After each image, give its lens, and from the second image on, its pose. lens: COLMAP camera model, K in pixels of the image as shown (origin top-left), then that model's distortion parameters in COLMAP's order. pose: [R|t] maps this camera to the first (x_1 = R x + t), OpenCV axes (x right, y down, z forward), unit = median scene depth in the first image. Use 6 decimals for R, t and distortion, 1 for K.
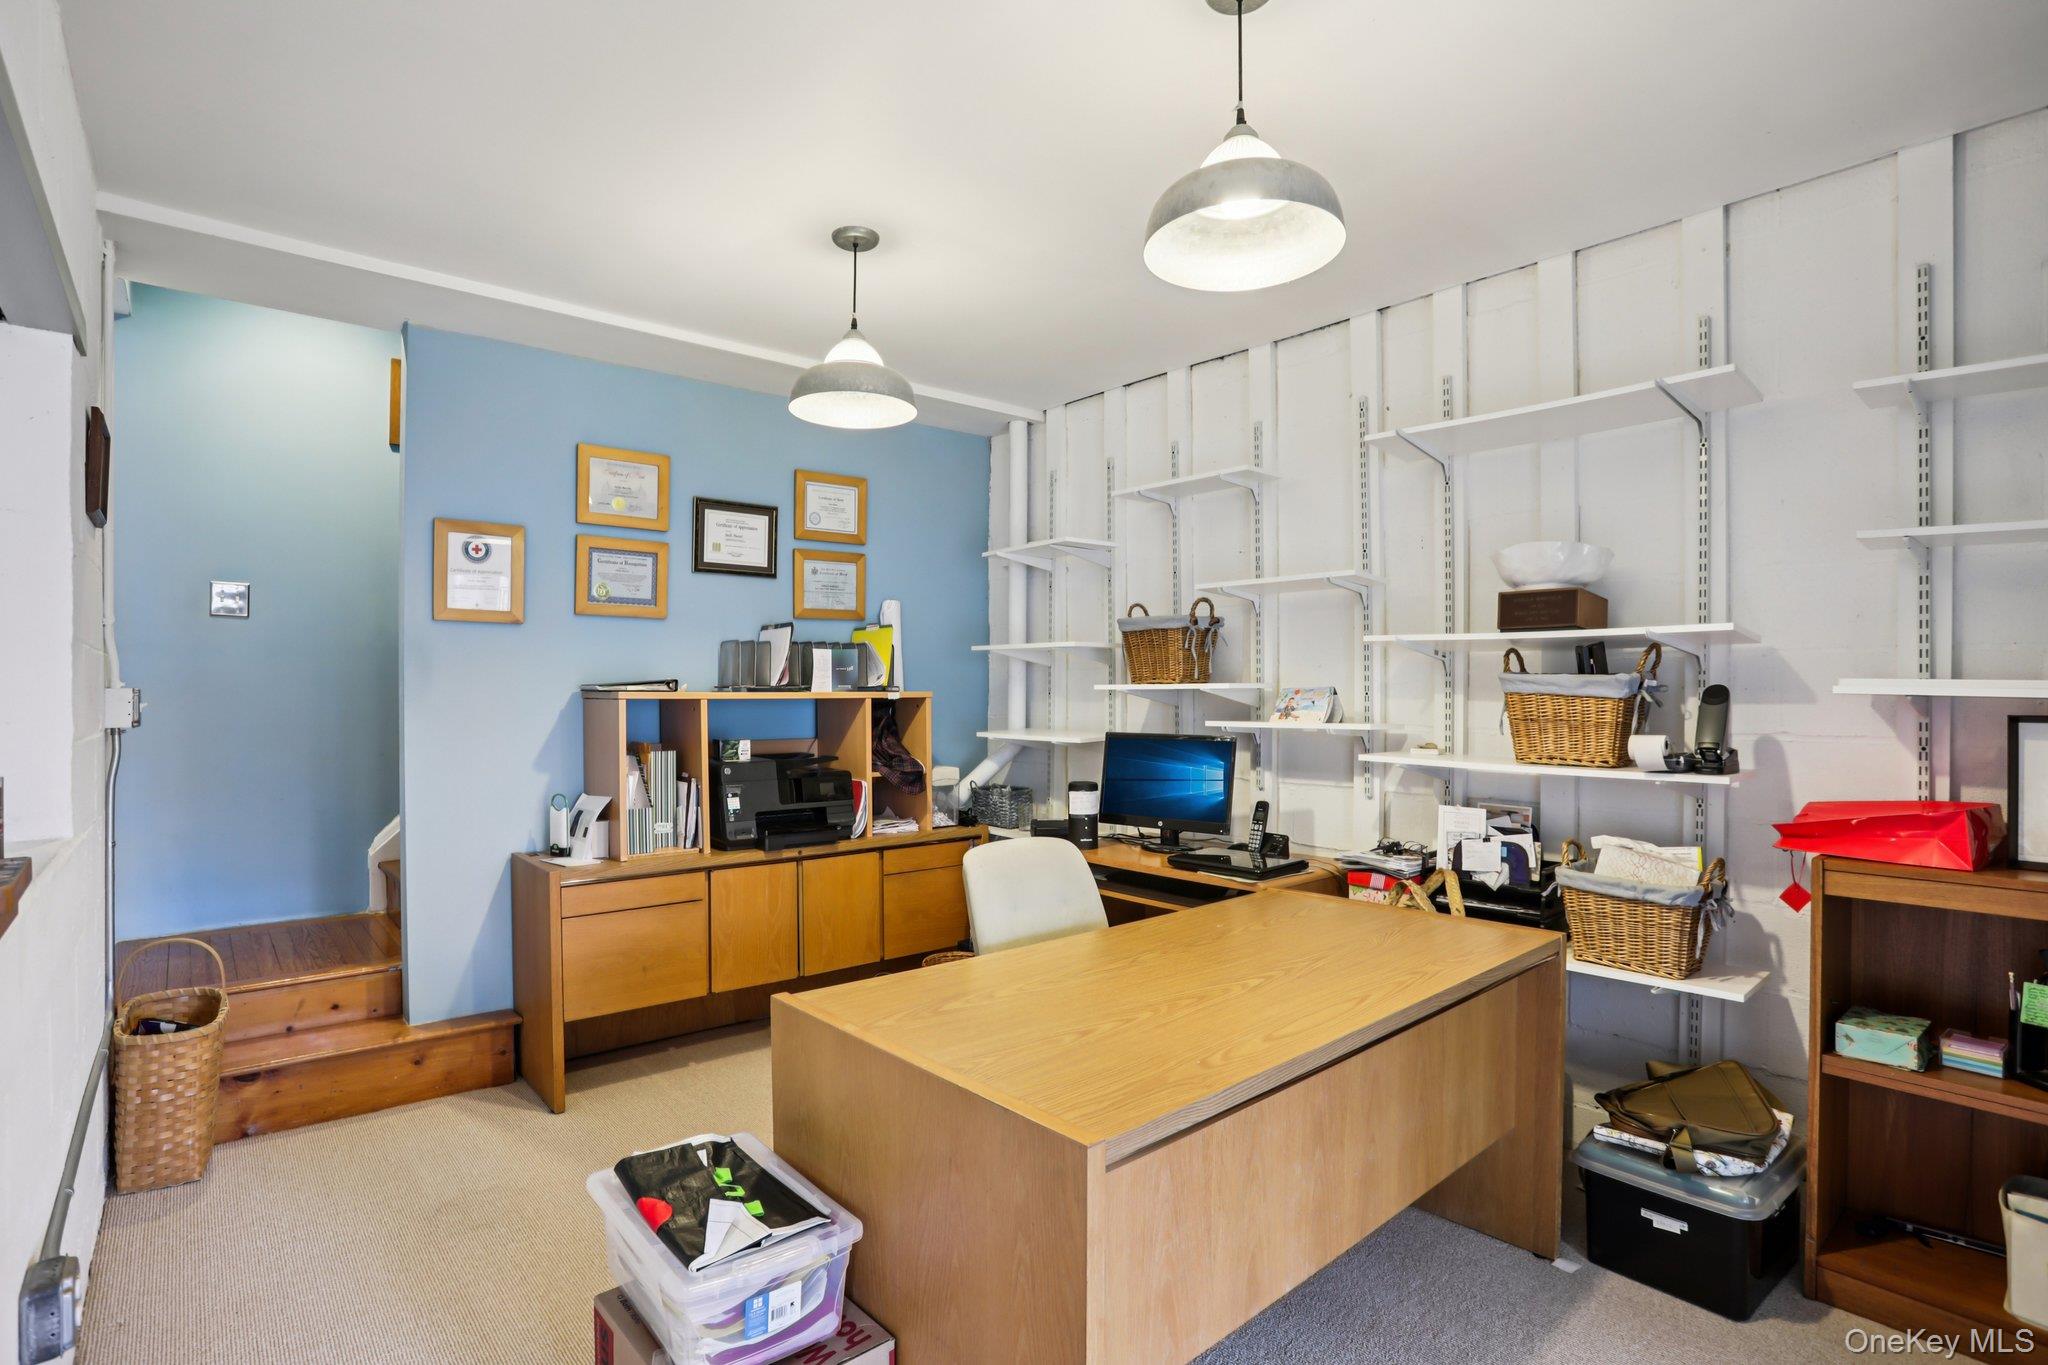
lens RADIAL K [[1024.5, 0, 1010.0], [0, 1024.5, 689.9], [0, 0, 1]] dist [-0.063903, 0.000051]
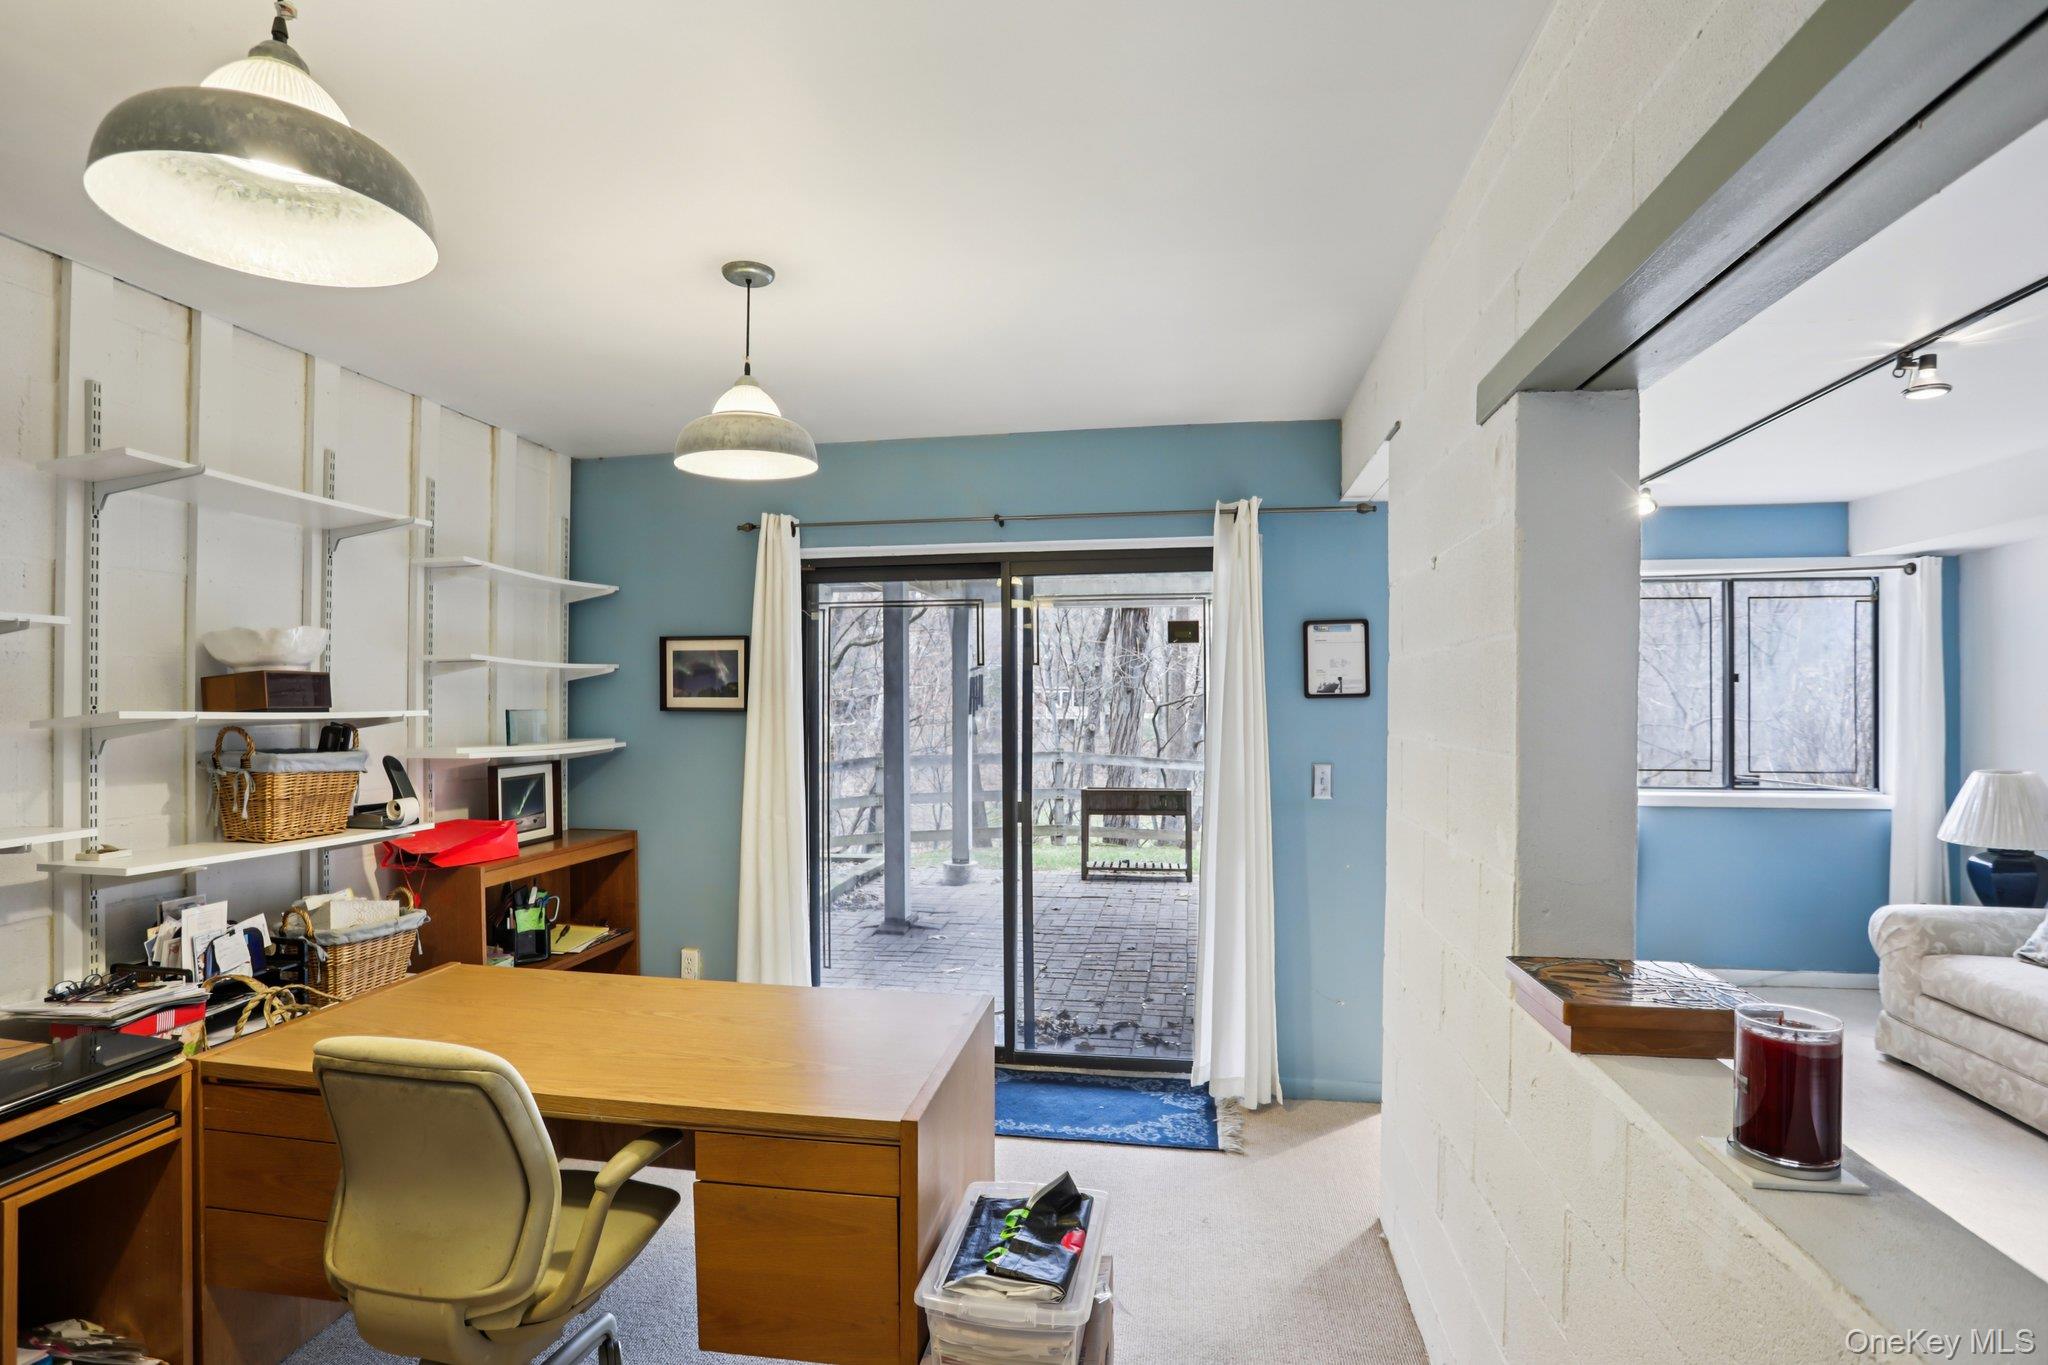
lens RADIAL K [[1024.5, 0, 1010.0], [0, 1024.5, 689.9], [0, 0, 1]] dist [-0.063903, 0.000051]
pose [[-0.664226, 0.009511, 0.747472, -0.743016], [0.000716, 0.999927, -0.012088, -0.069992], [-0.747532, -0.007494, -0.664184, 1.156934]]
